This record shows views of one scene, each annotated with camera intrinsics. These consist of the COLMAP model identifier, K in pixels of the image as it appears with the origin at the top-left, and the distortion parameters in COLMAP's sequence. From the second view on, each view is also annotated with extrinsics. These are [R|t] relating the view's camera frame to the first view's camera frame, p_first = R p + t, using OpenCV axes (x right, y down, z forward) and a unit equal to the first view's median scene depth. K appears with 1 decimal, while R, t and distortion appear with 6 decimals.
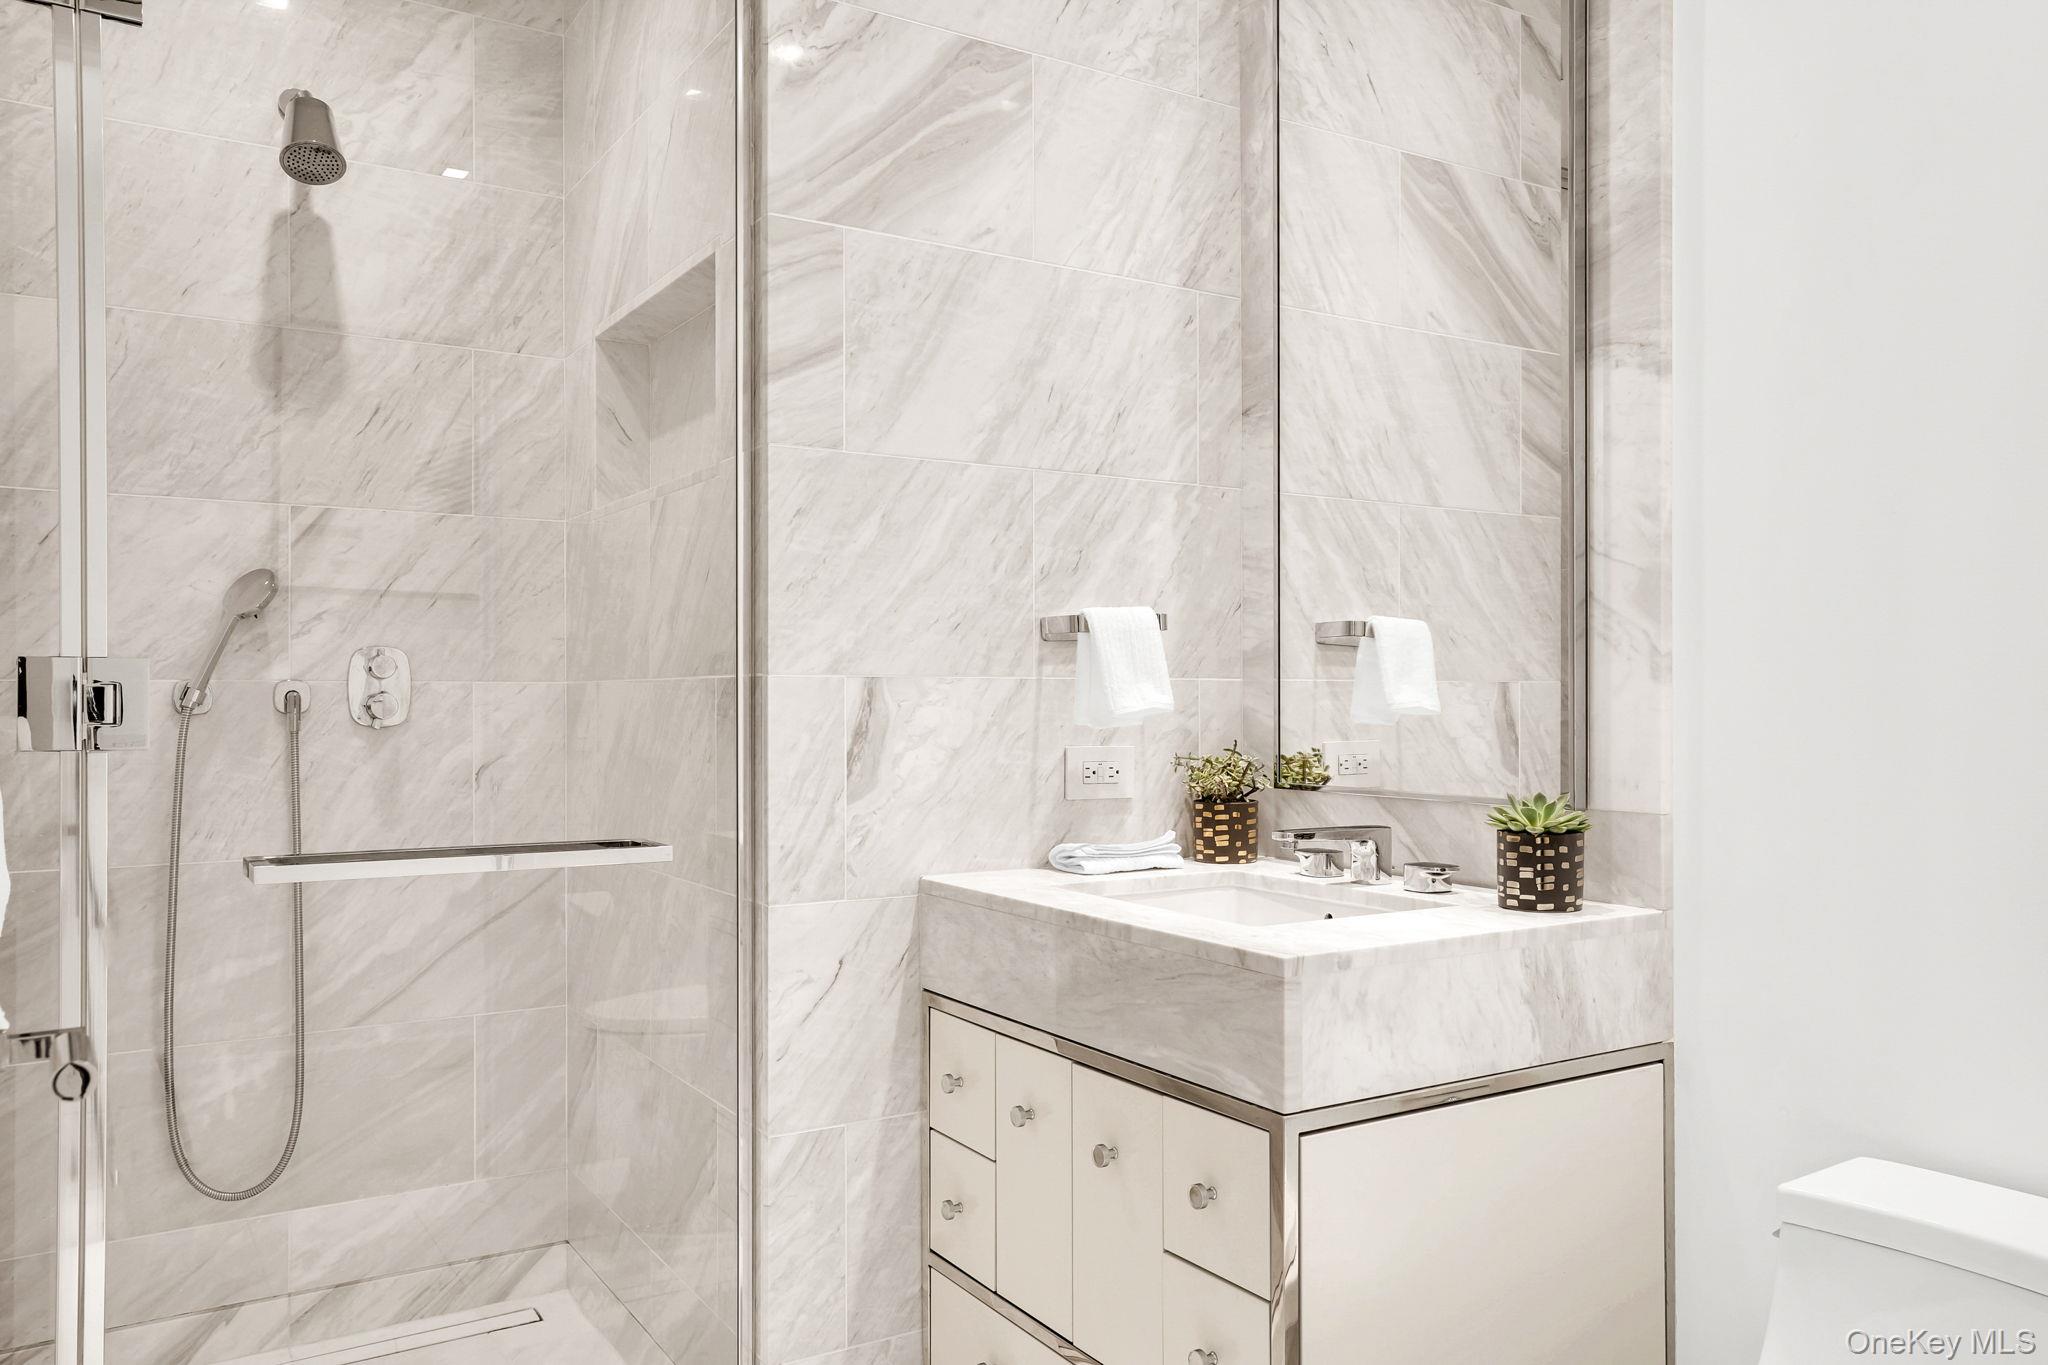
lens RADIAL K [[1541.3, 0, 1076.9], [0, 1541.3, 675.5], [0, 0, 1]] dist [-0.001693, 0.004236]
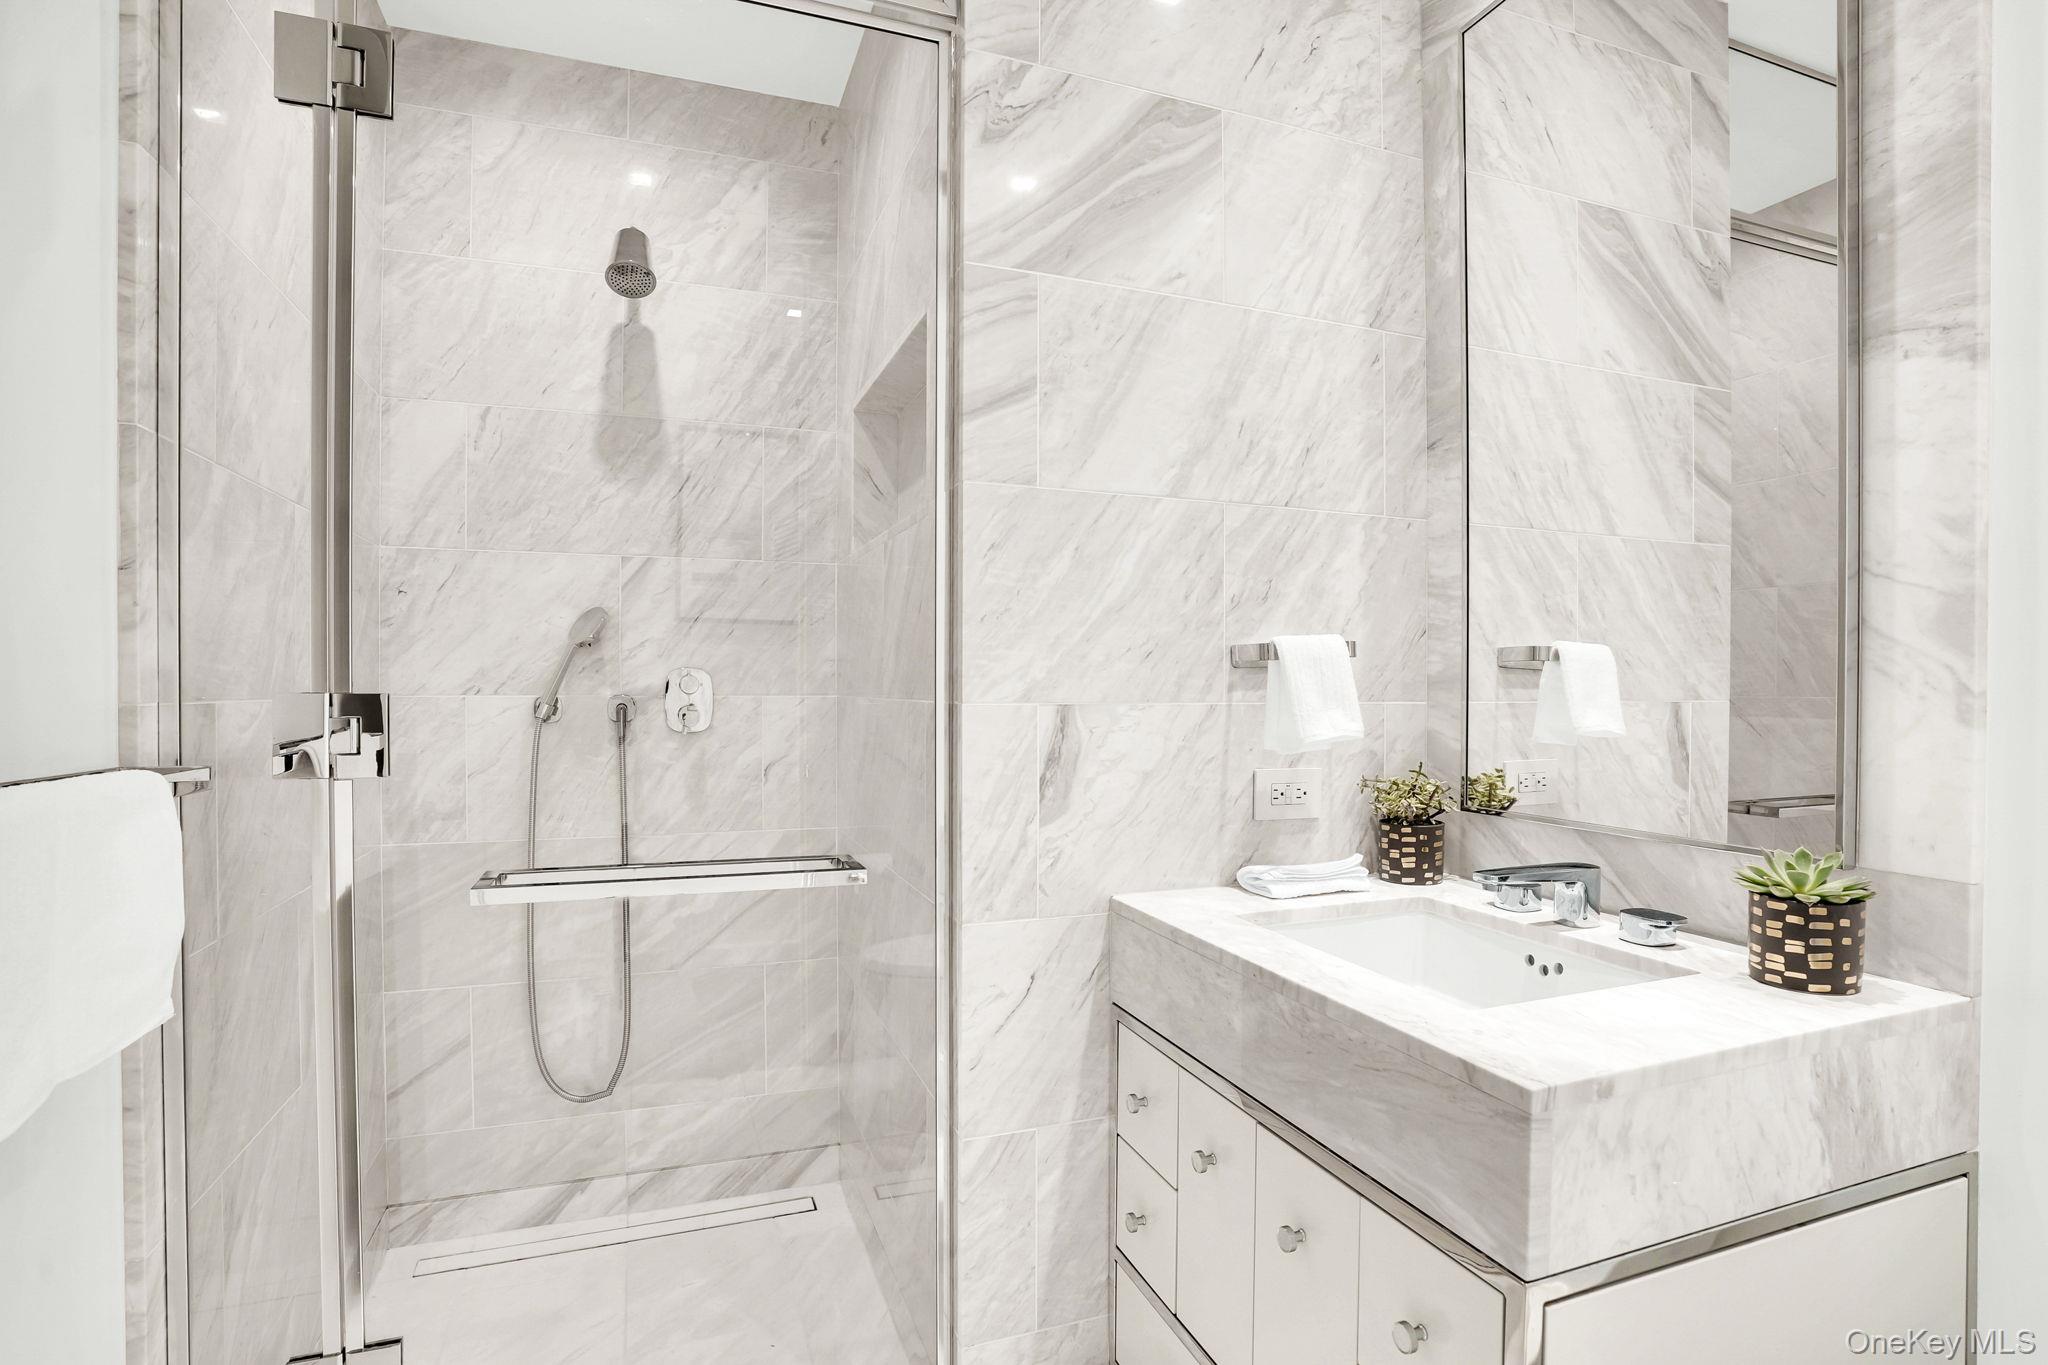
lens RADIAL K [[1018.1, 0, 1024.0], [0, 1018.1, 682.5], [0, 0, 1]] dist [-0.069080, 0.026998]
pose [[0.973514, 0.006036, -0.228547, -0.002664], [-0.003099, 0.999908, 0.013209, -0.021049], [0.228605, -0.012151, 0.973443, 0.301241]]
